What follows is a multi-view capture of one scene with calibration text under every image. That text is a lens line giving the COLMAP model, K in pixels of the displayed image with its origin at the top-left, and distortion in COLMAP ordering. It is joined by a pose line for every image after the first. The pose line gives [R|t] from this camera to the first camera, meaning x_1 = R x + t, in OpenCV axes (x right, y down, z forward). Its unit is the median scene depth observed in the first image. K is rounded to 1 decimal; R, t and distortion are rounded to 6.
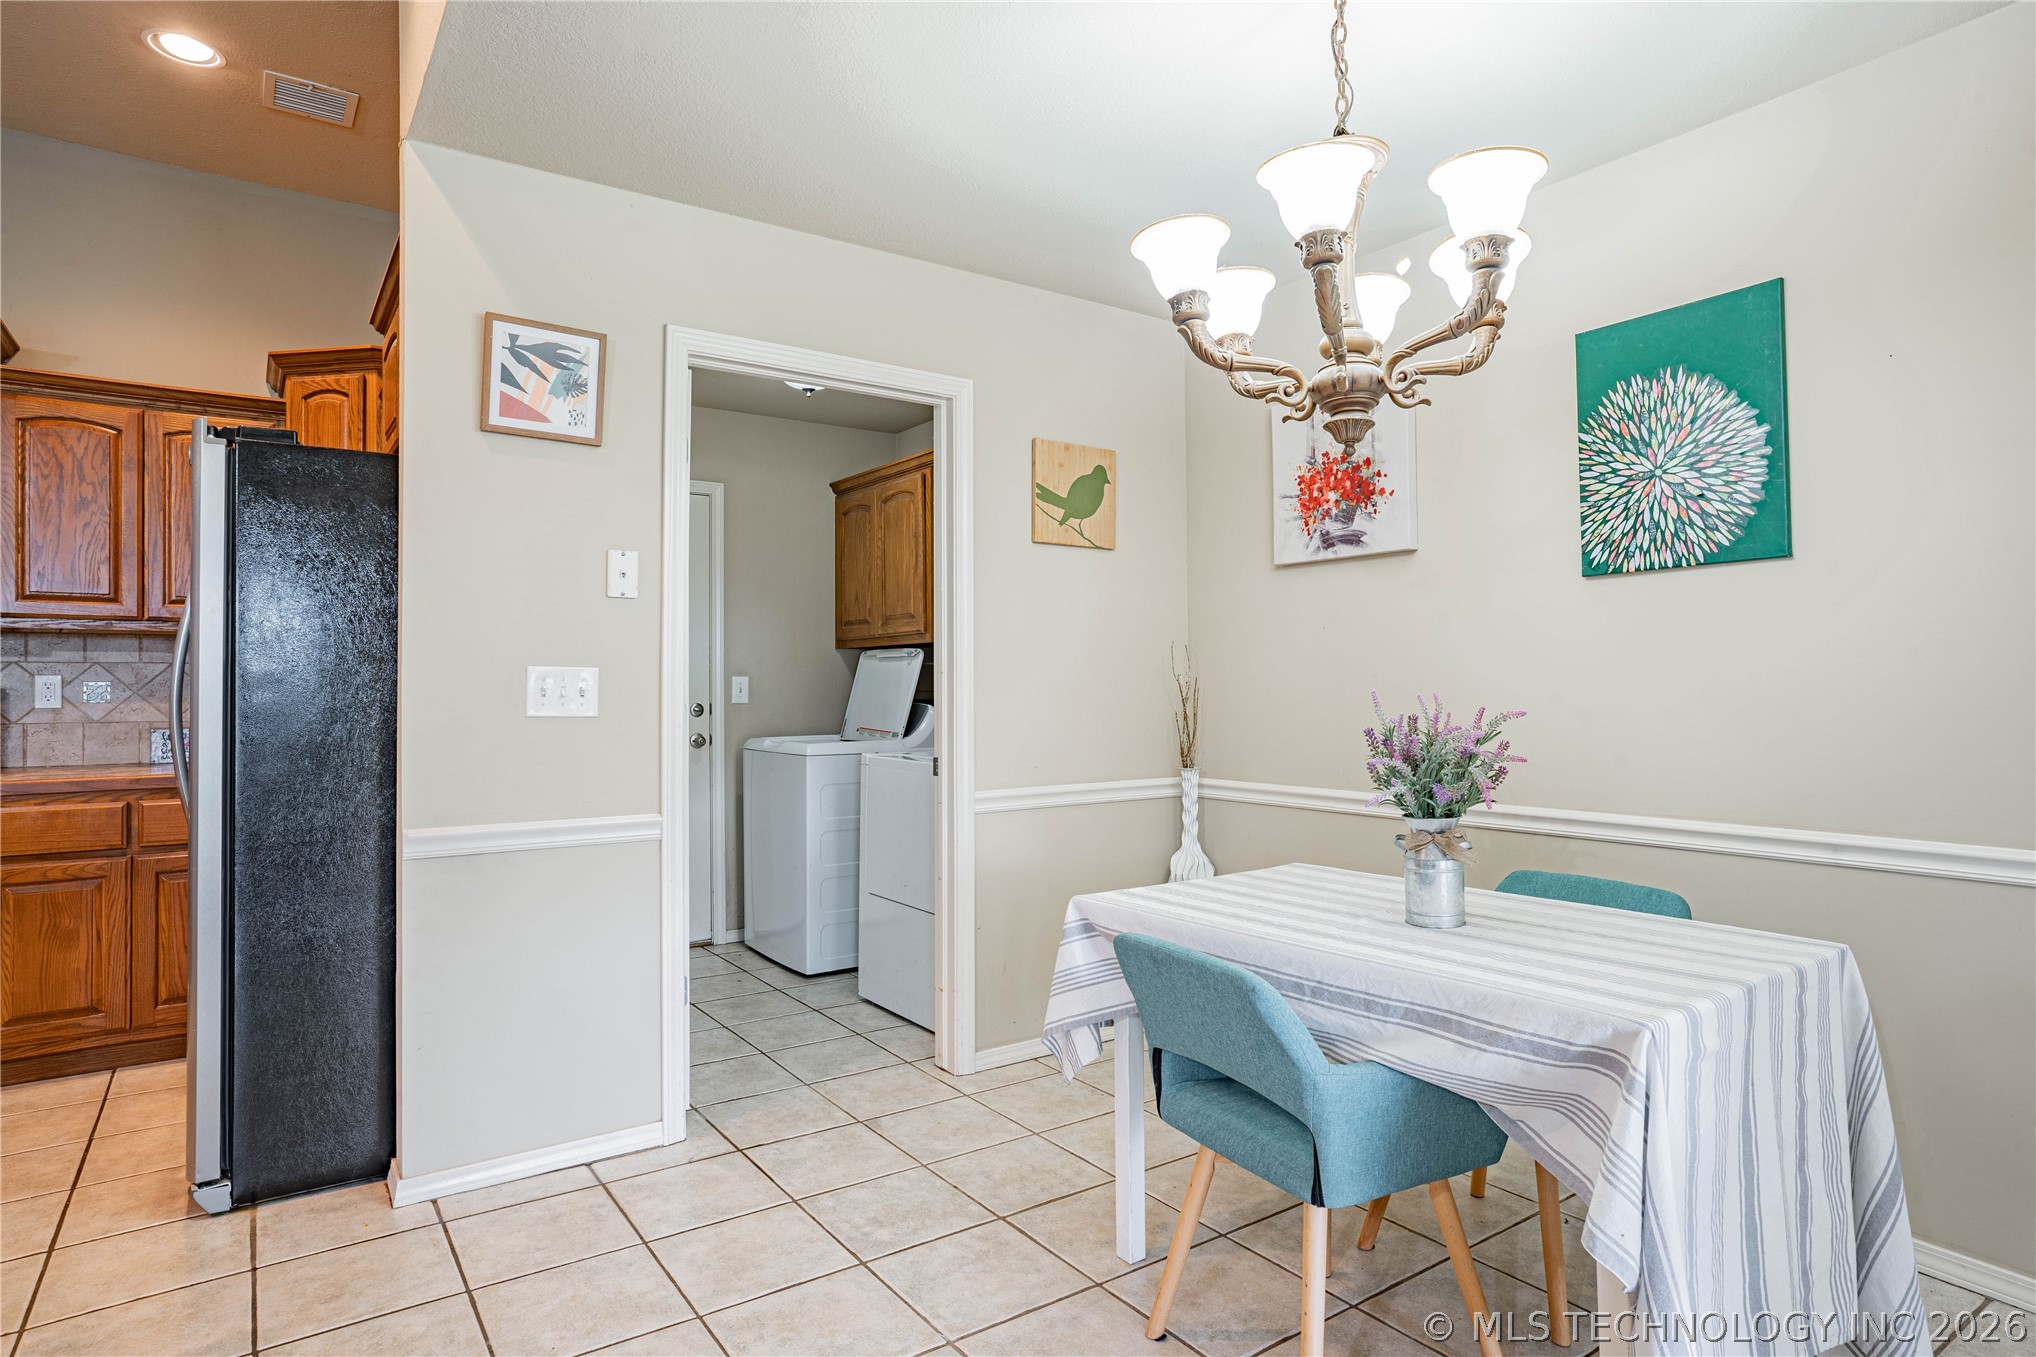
lens RADIAL K [[1119.1, 0, 1017.6], [0, 1119.1, 673.5], [0, 0, 1]] dist [-0.054282, 0.041316]
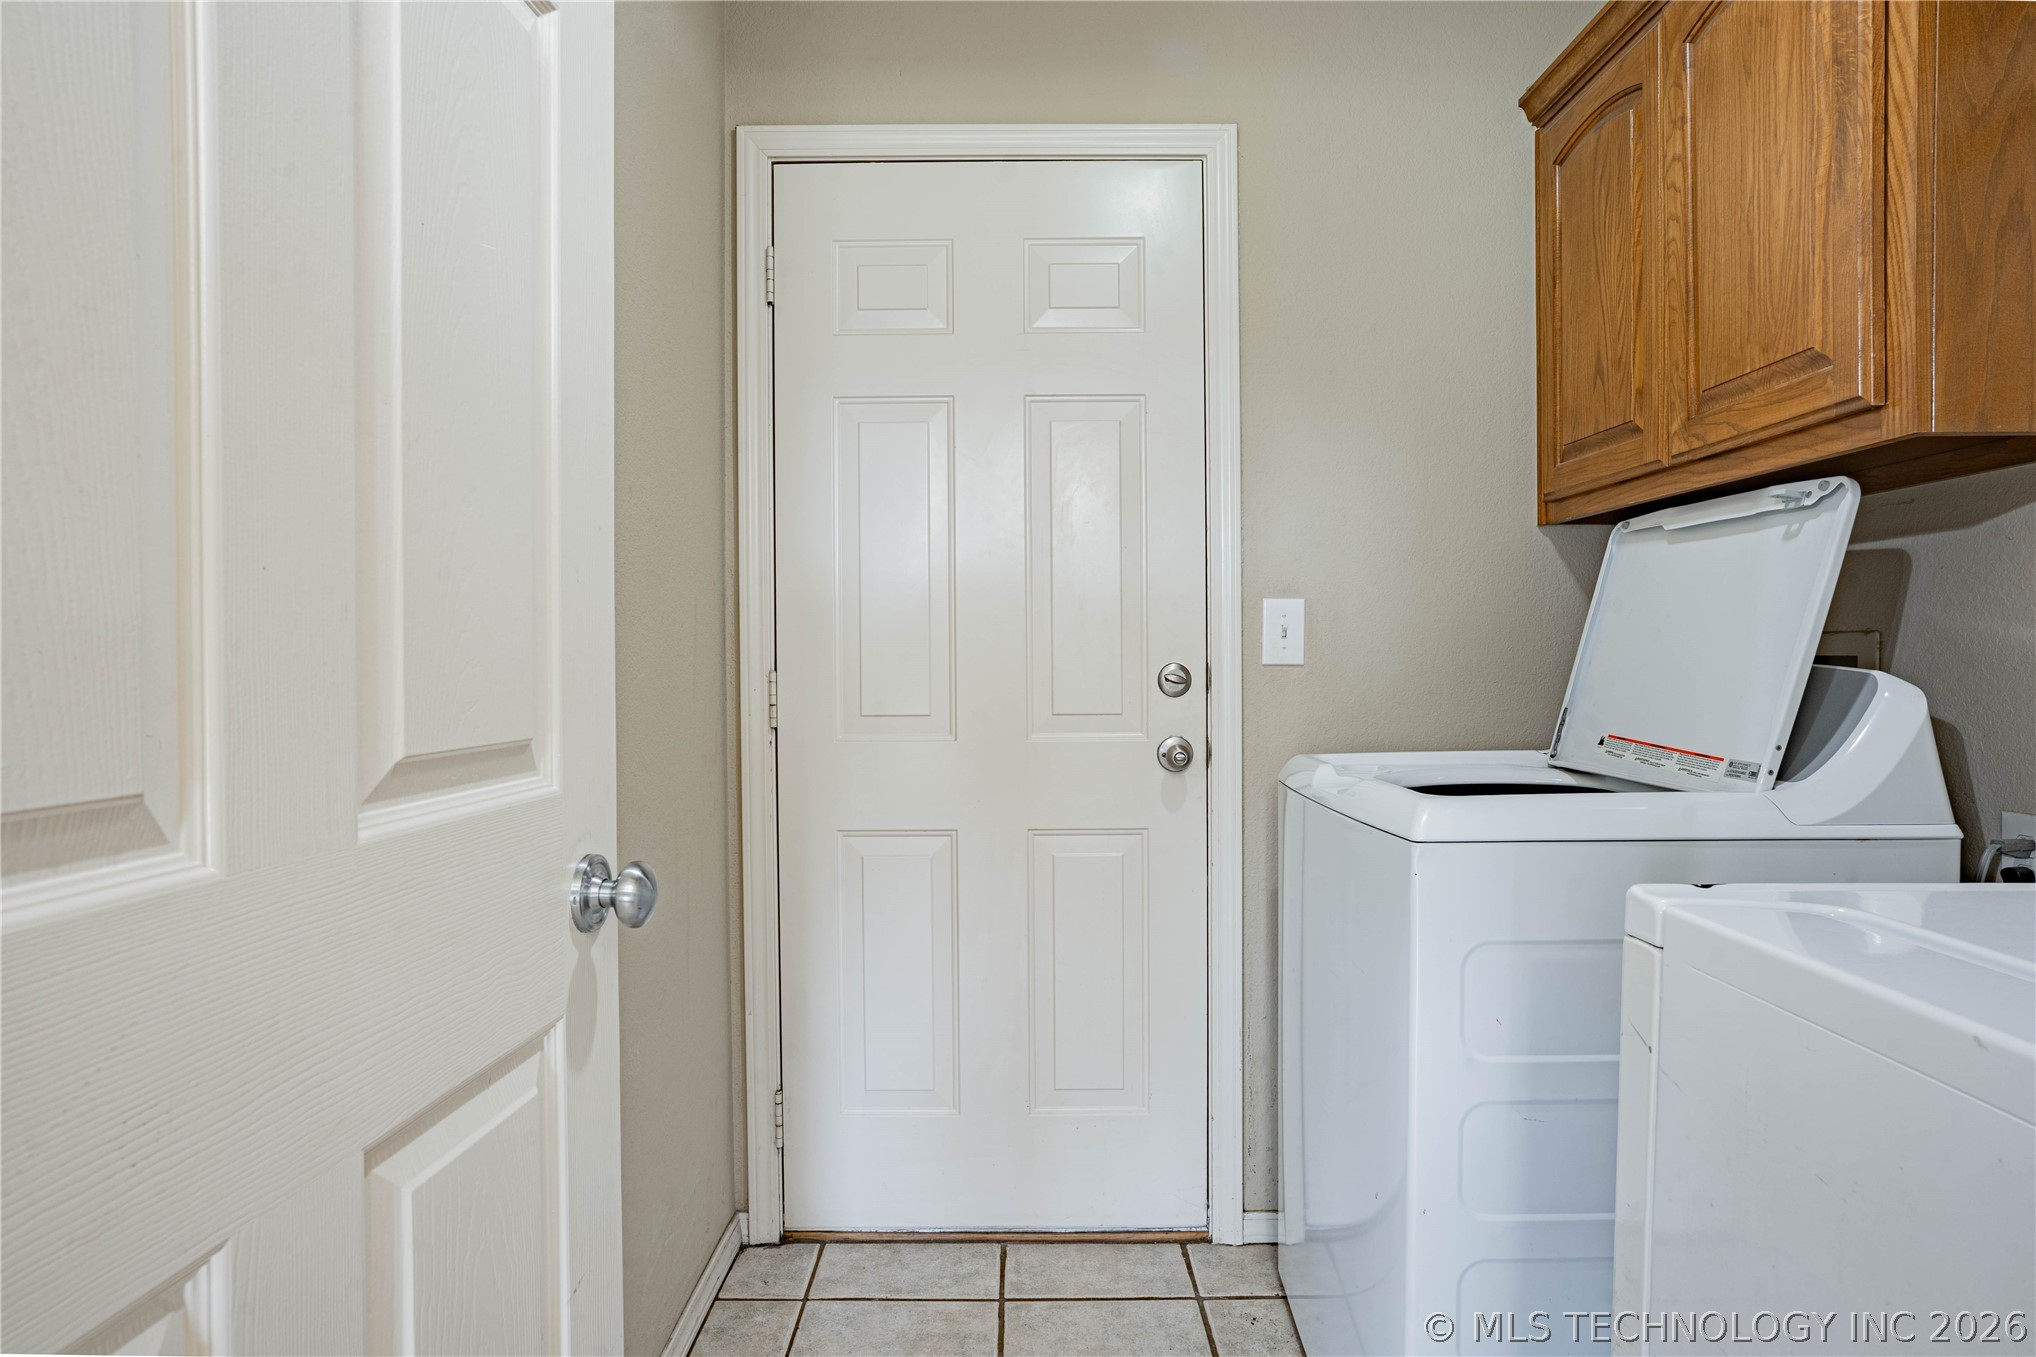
lens RADIAL K [[1119.1, 0, 1017.6], [0, 1119.1, 673.5], [0, 0, 1]] dist [-0.054282, 0.041316]
pose [[0.811158, 0.008257, -0.584769, -0.136219], [0.009553, 0.999580, 0.027365, 0.027338], [0.584750, -0.027784, 0.810738, 0.937426]]
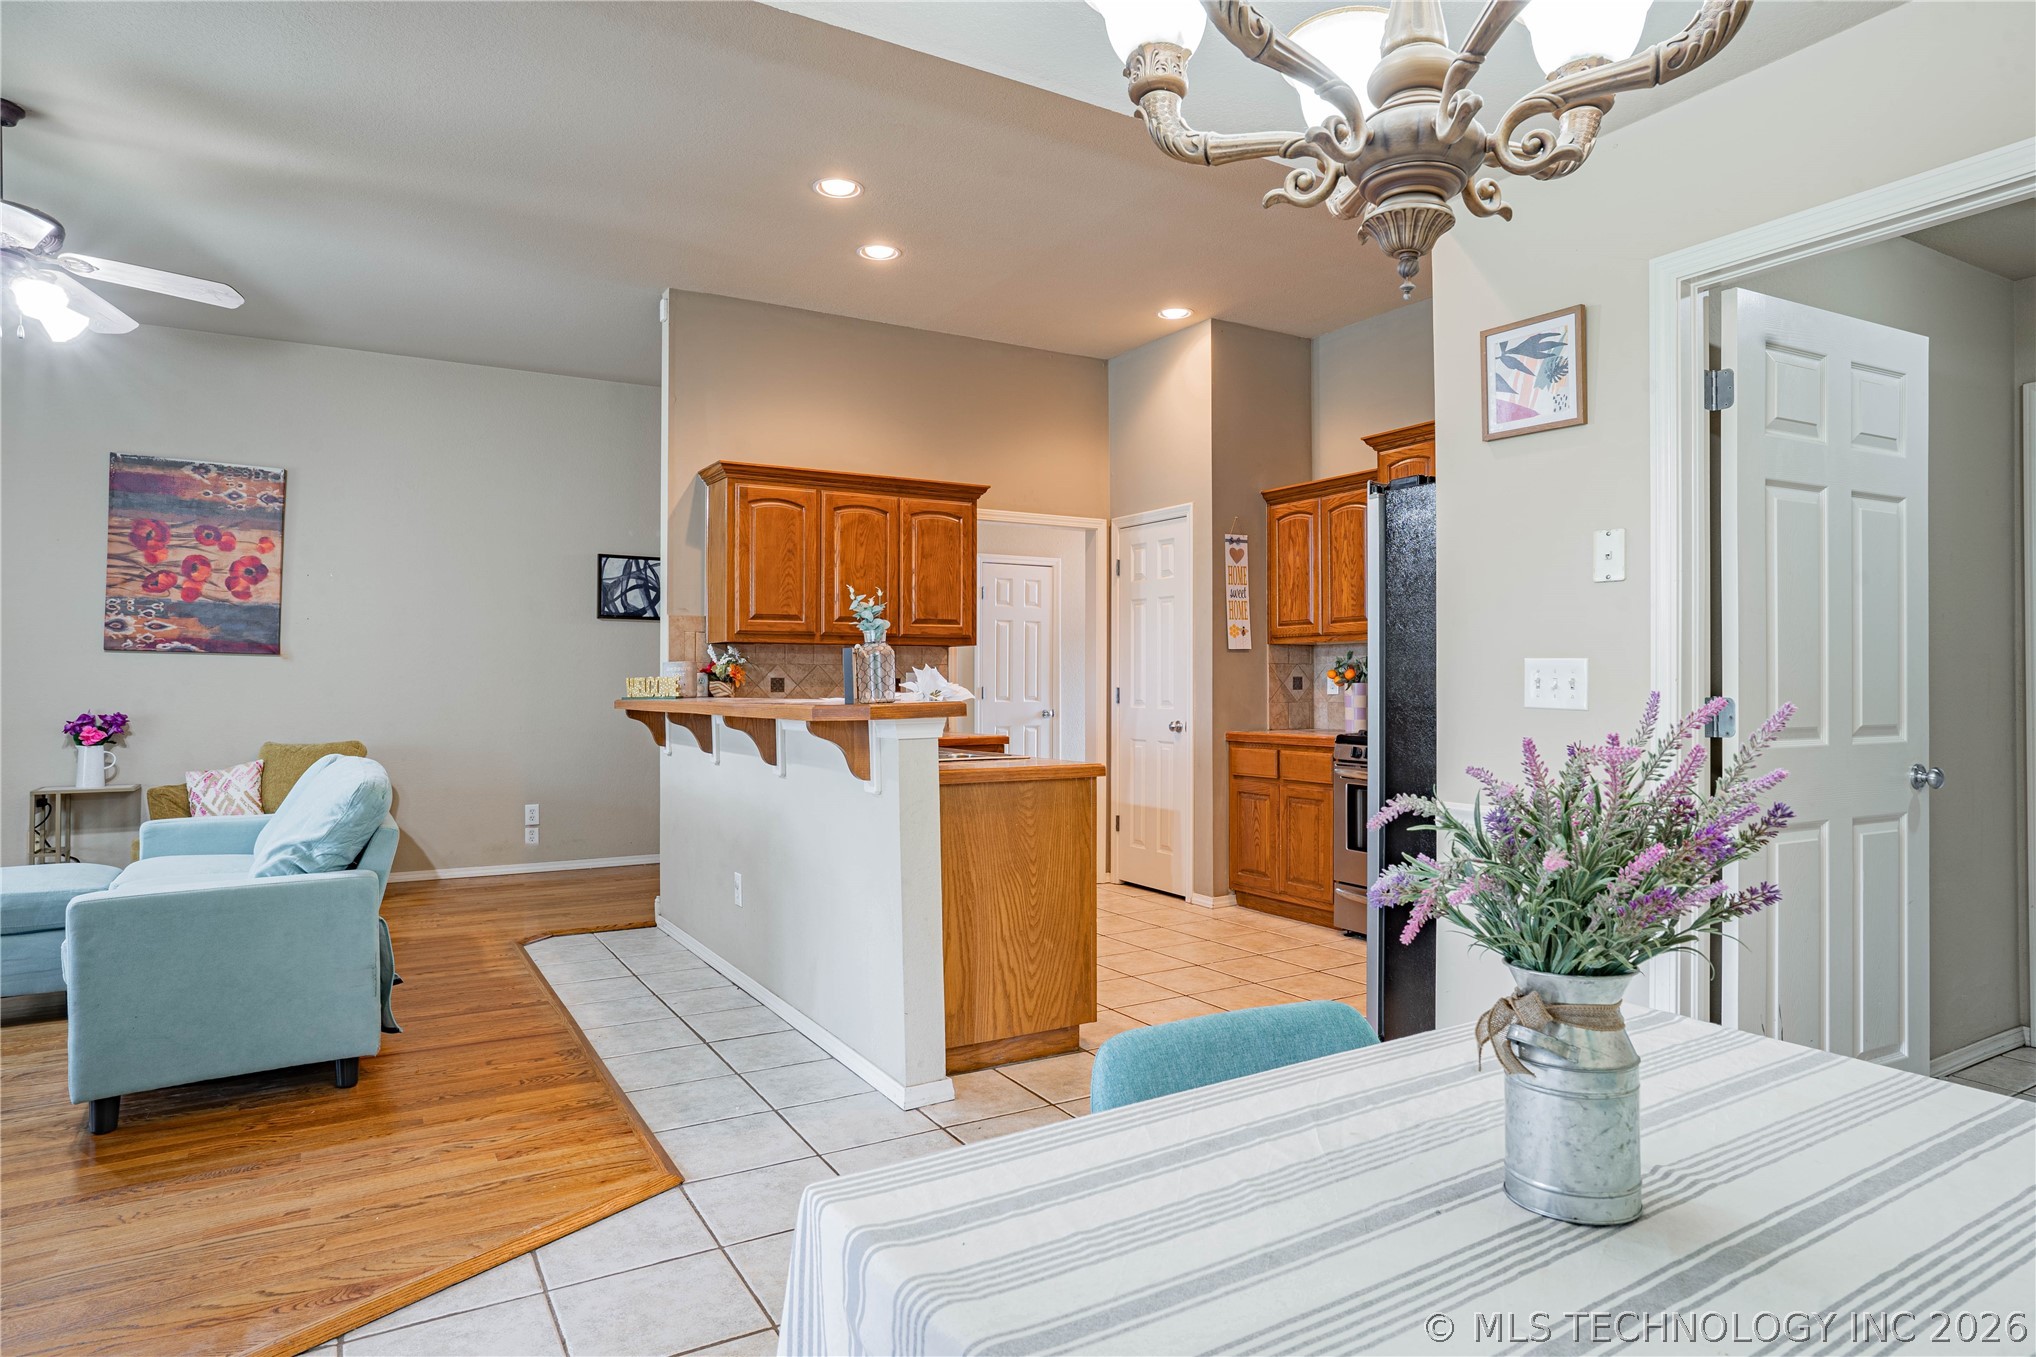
lens RADIAL K [[1155.3, 0, 1019.6], [0, 1155.3, 673.1], [0, 0, 1]] dist [-0.055760, 0.043286]
pose [[-0.074614, -0.002816, -0.997209, 0.518555], [0.014634, 0.999885, -0.003918, 0.003353], [0.997105, -0.014886, -0.074564, 0.488761]]
